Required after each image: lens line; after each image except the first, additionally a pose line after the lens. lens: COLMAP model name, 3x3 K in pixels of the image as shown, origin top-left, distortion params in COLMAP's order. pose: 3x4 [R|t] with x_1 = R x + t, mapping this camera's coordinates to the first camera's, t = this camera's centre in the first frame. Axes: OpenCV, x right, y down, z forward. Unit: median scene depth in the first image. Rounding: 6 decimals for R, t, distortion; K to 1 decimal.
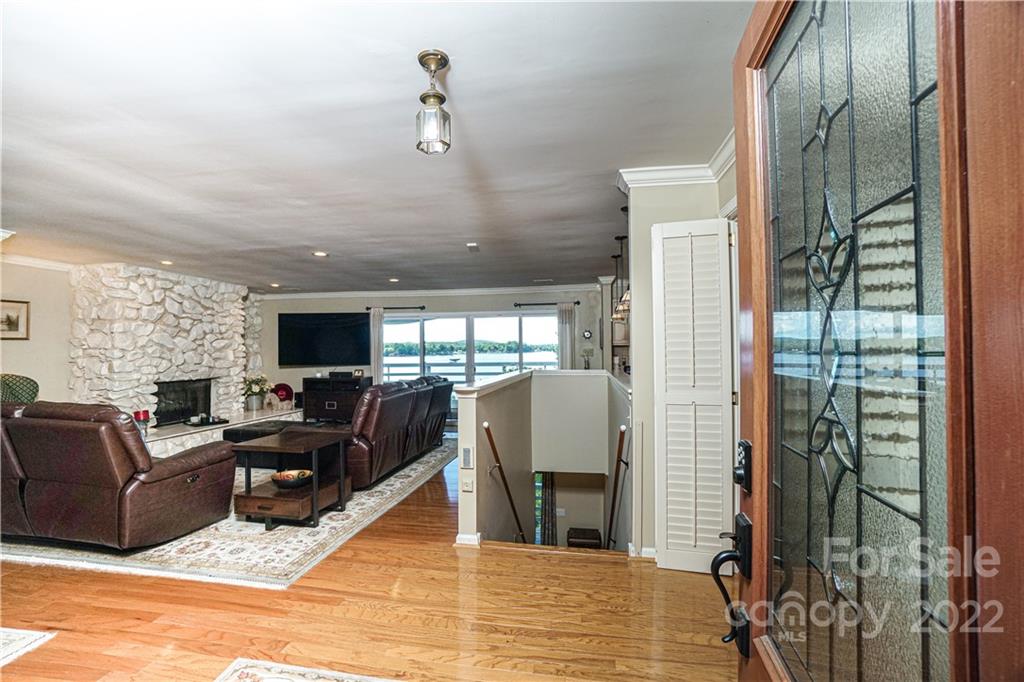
lens RADIAL K [[443.3, 0, 498.3], [0, 443.3, 342.5], [0, 0, 1]] dist [-0.061904, 0.018540]
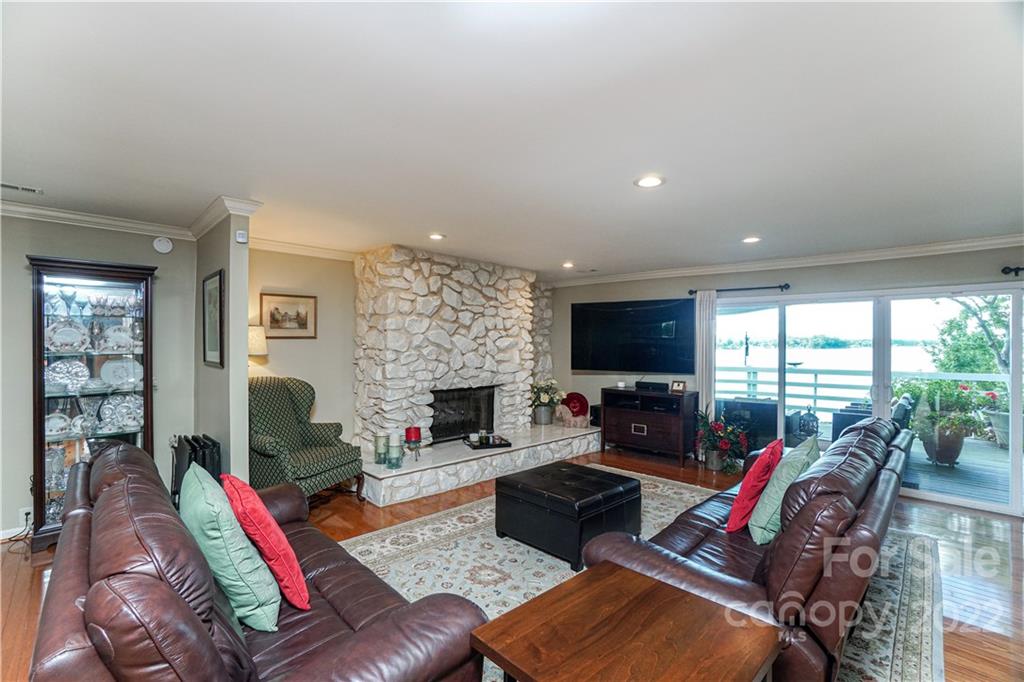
lens RADIAL K [[443.3, 0, 498.3], [0, 443.3, 342.5], [0, 0, 1]] dist [-0.061904, 0.018540]
pose [[0.812771, 0.012424, -0.582450, -0.180334], [-0.003562, 0.999860, 0.016357, -0.010954], [0.582572, -0.011219, 0.812702, 0.339465]]
